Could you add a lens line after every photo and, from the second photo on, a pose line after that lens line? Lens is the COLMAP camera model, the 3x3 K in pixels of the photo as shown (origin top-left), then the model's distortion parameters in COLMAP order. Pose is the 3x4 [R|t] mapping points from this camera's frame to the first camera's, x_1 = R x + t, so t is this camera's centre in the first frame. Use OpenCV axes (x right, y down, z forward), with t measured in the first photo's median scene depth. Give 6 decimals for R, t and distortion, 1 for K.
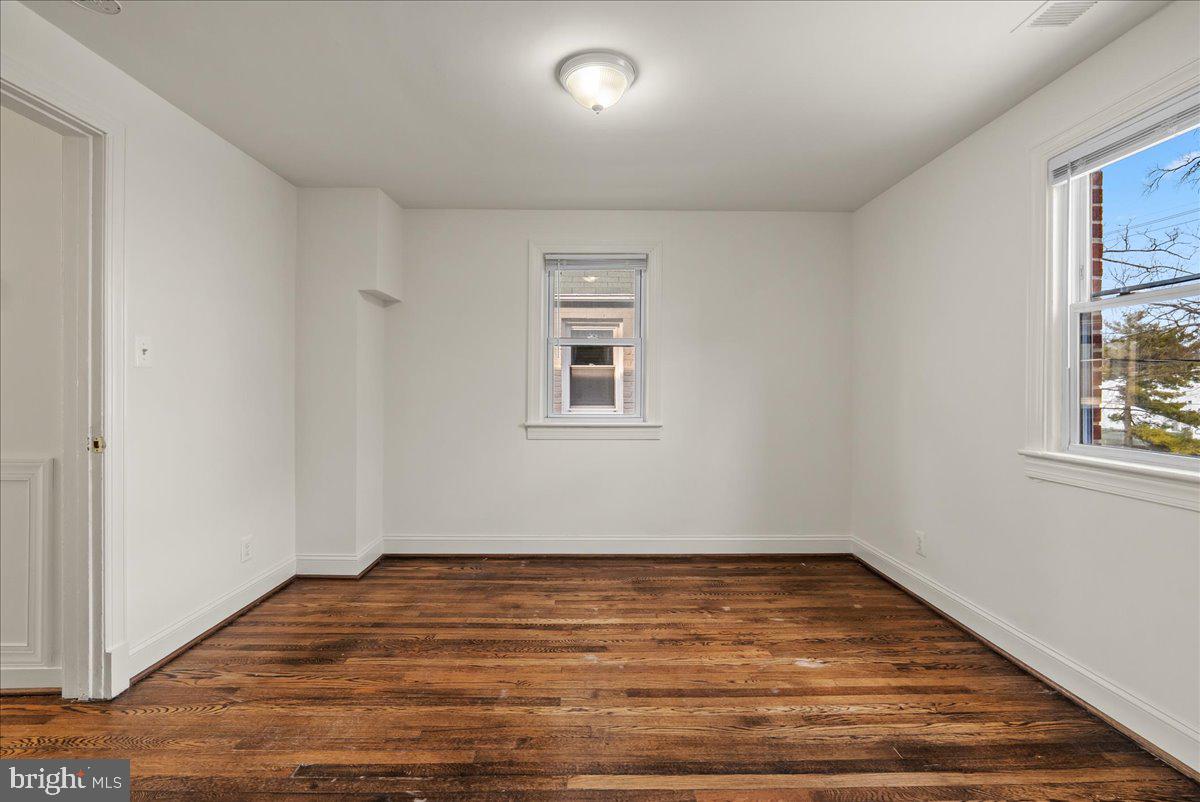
lens RADIAL K [[539.1, 0, 599.7], [0, 539.1, 390.2], [0, 0, 1]] dist [-0.003912, 0.002346]
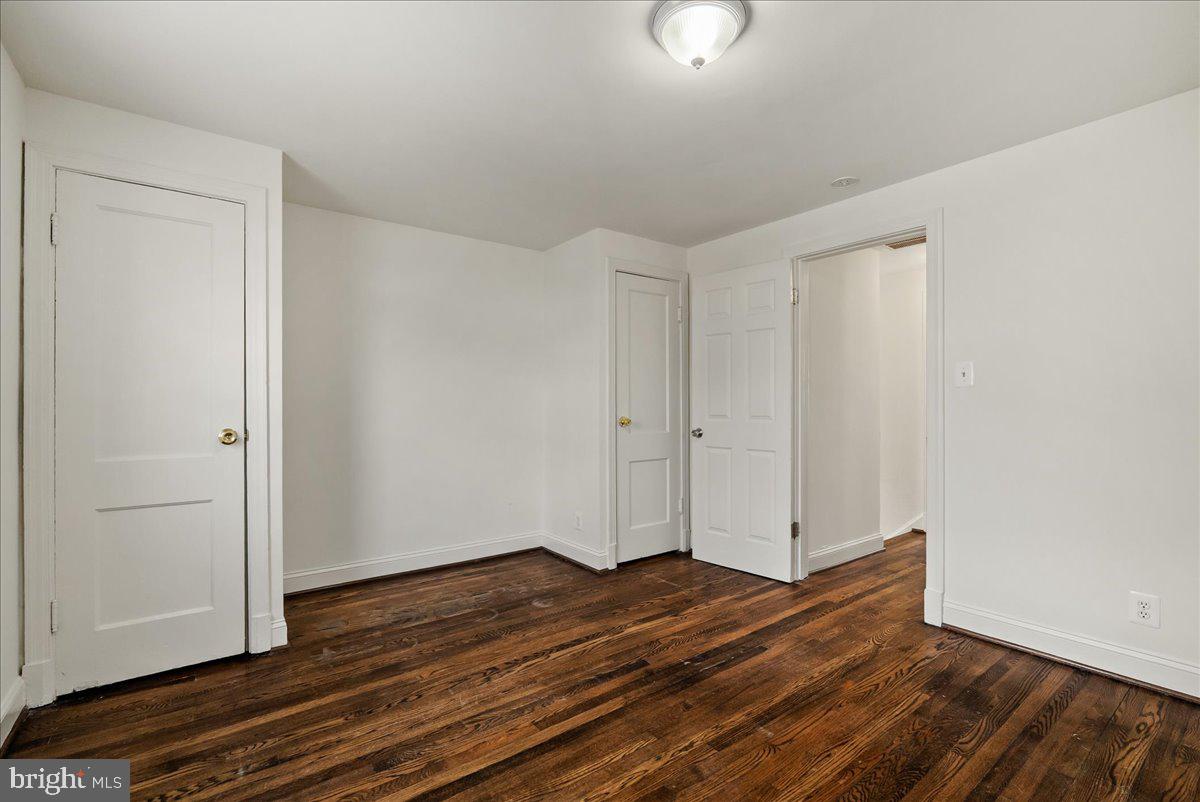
lens RADIAL K [[539.1, 0, 599.9], [0, 539.1, 405.5], [0, 0, 1]] dist [-0.003912, 0.002346]
pose [[-0.811216, -0.001843, -0.584744, 0.613427], [-0.003262, 0.999994, 0.001373, 0.000033], [0.584738, 0.003021, -0.811217, 1.625147]]
